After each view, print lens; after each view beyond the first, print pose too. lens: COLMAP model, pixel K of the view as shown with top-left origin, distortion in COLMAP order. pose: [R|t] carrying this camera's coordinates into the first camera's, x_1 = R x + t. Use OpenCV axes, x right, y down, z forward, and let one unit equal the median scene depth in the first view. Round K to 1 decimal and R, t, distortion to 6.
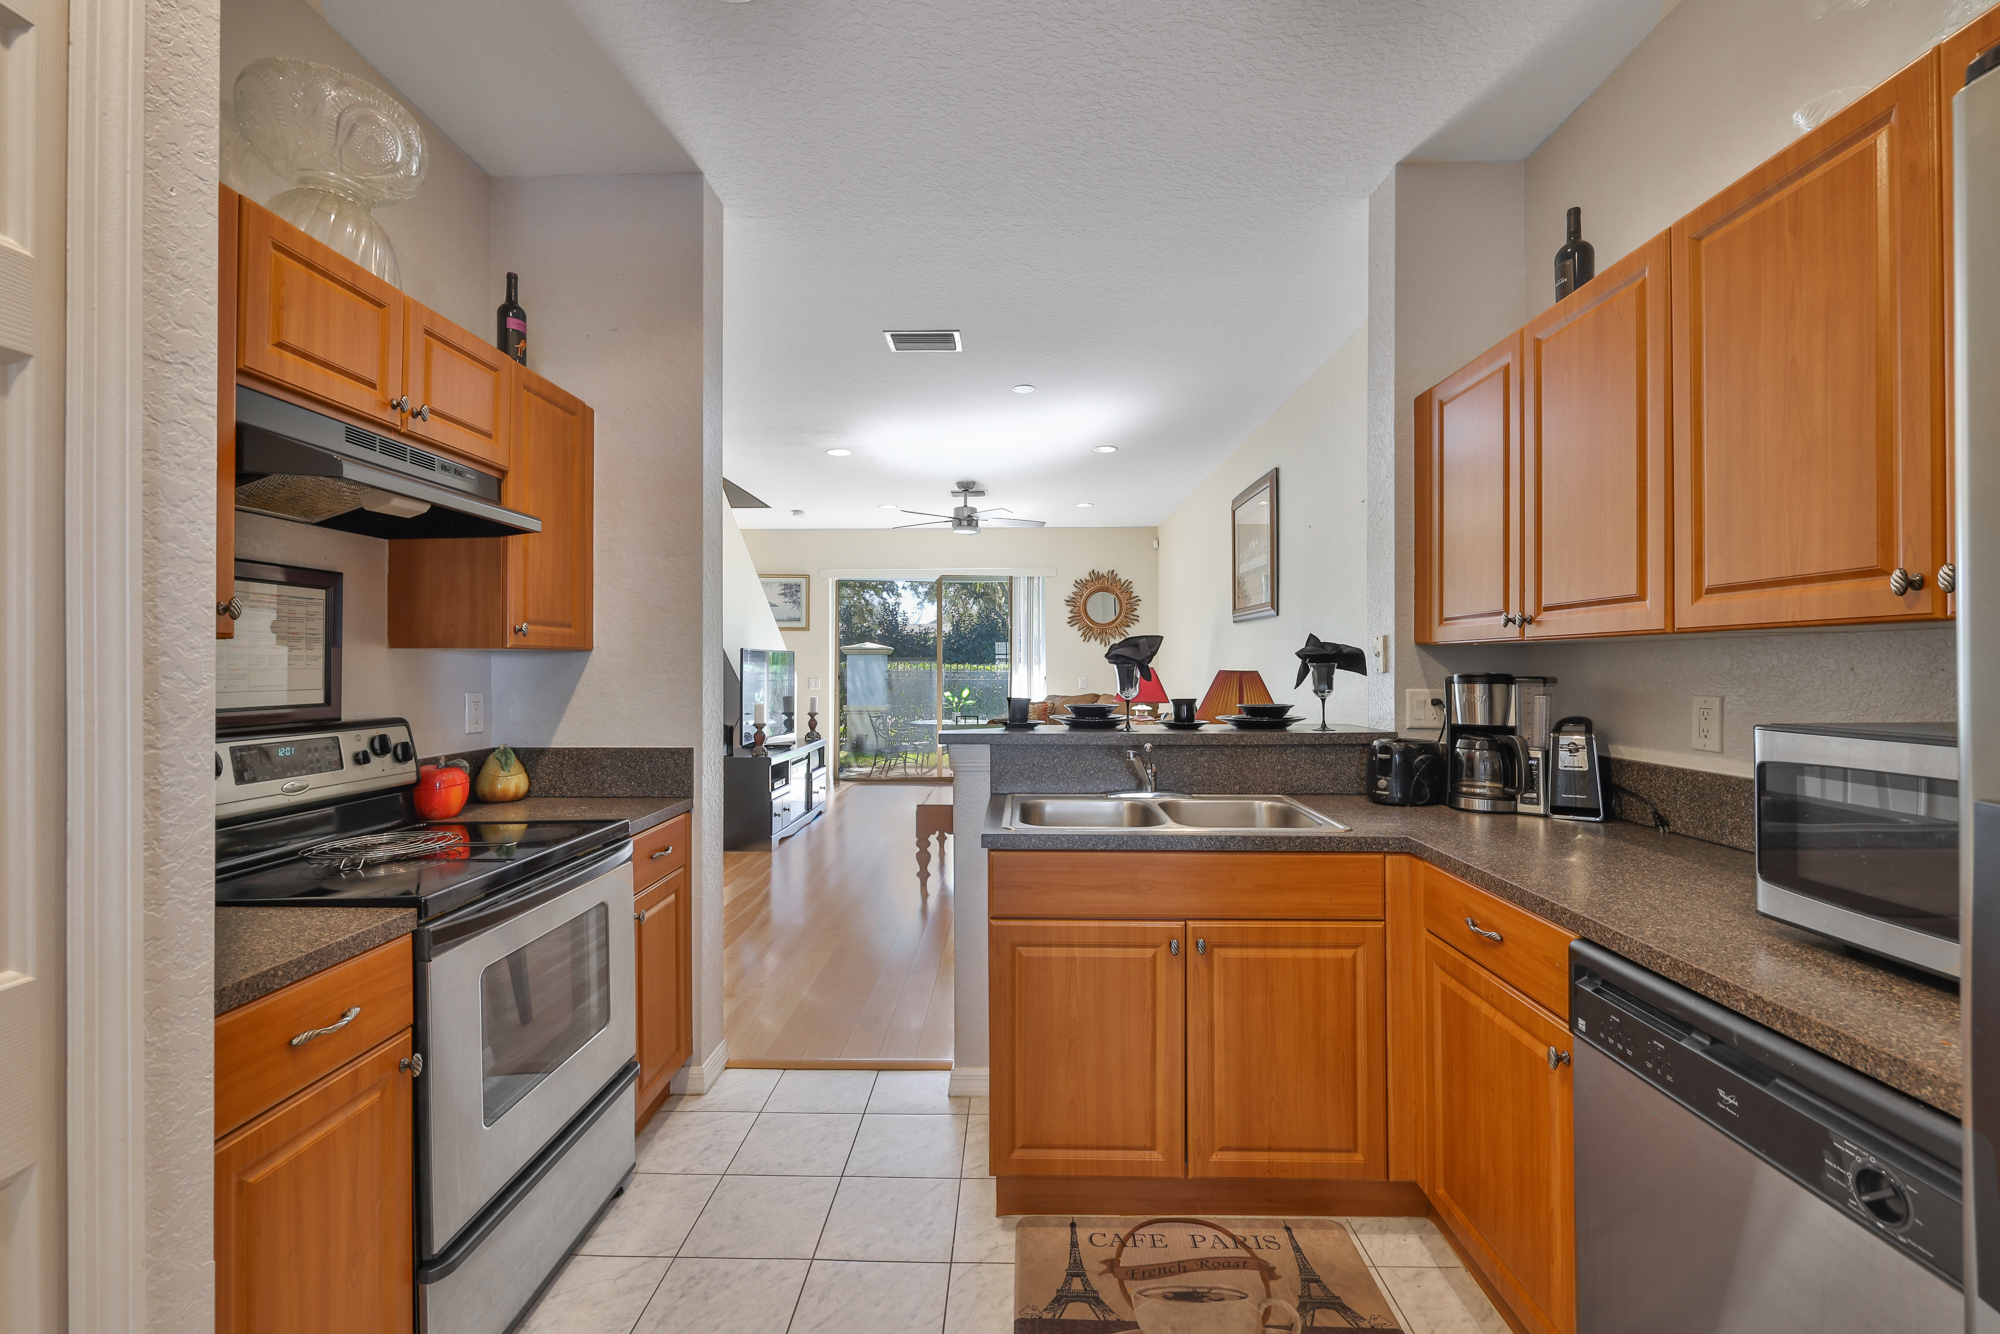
lens RADIAL K [[850.1, 0, 1003.6], [0, 850.1, 665.5], [0, 0, 1]] dist [-0.003159, -0.000190]
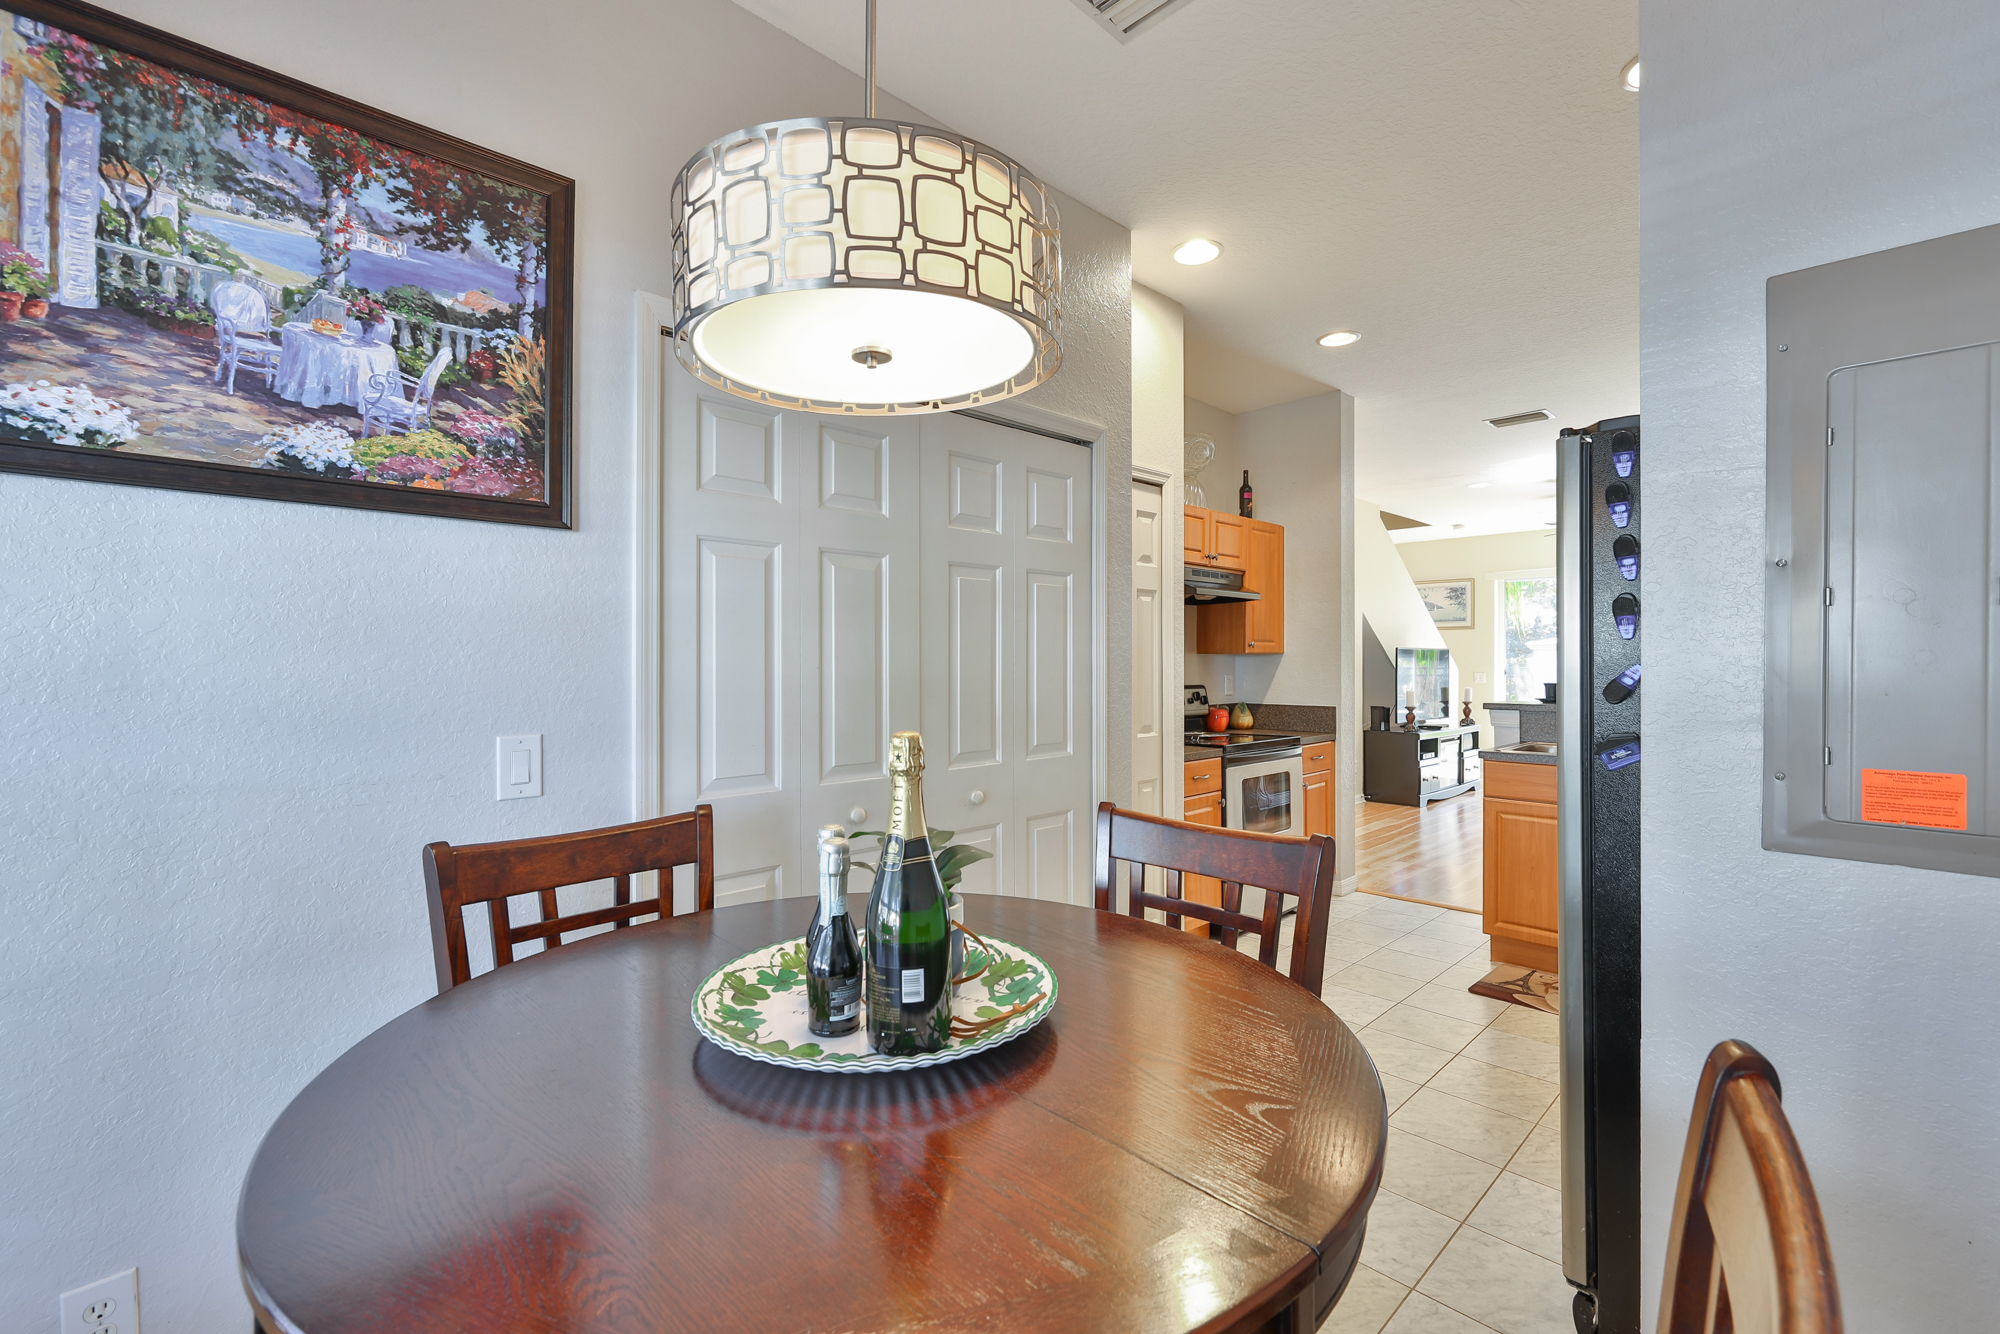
lens RADIAL K [[850.1, 0, 1002.0], [0, 850.1, 666.2], [0, 0, 1]] dist [-0.003159, -0.000190]
pose [[0.712948, 0.001143, -0.701216, 0.409377], [0.003129, 0.999984, 0.004811, -0.000885], [0.701210, -0.005624, 0.712932, -0.816917]]
